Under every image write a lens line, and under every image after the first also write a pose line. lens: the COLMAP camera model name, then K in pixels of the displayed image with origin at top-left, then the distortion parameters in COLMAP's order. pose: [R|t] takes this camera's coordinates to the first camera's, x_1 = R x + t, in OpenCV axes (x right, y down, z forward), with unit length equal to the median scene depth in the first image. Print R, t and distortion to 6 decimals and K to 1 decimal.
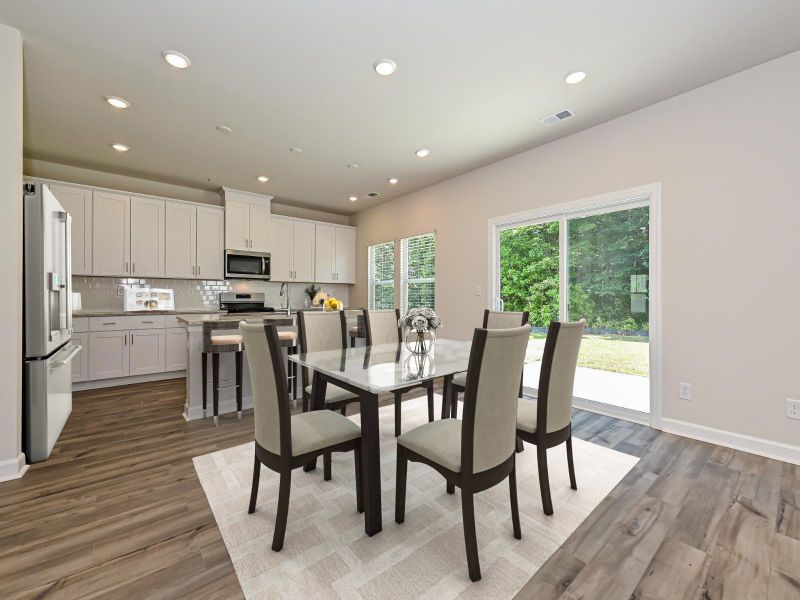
lens RADIAL K [[326.6, 0, 404.3], [0, 326.6, 298.8], [0, 0, 1]] dist [0.024878, 0.000261]
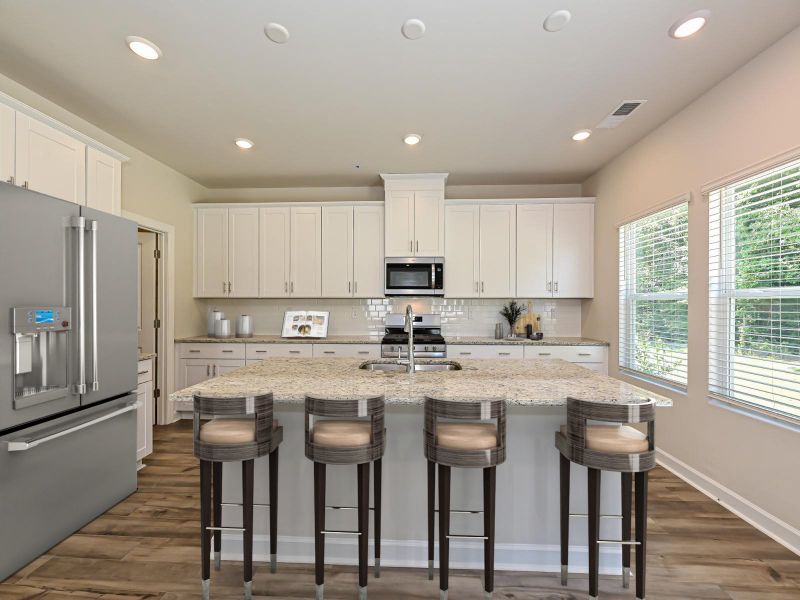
lens RADIAL K [[326.6, 0, 398.6], [0, 326.6, 300.2], [0, 0, 1]] dist [0.024878, 0.000261]
pose [[0.735435, -0.006774, -0.677562, -0.016602], [-0.007431, 0.999809, -0.018062, -0.038415], [0.677555, 0.018318, 0.735244, 0.460775]]
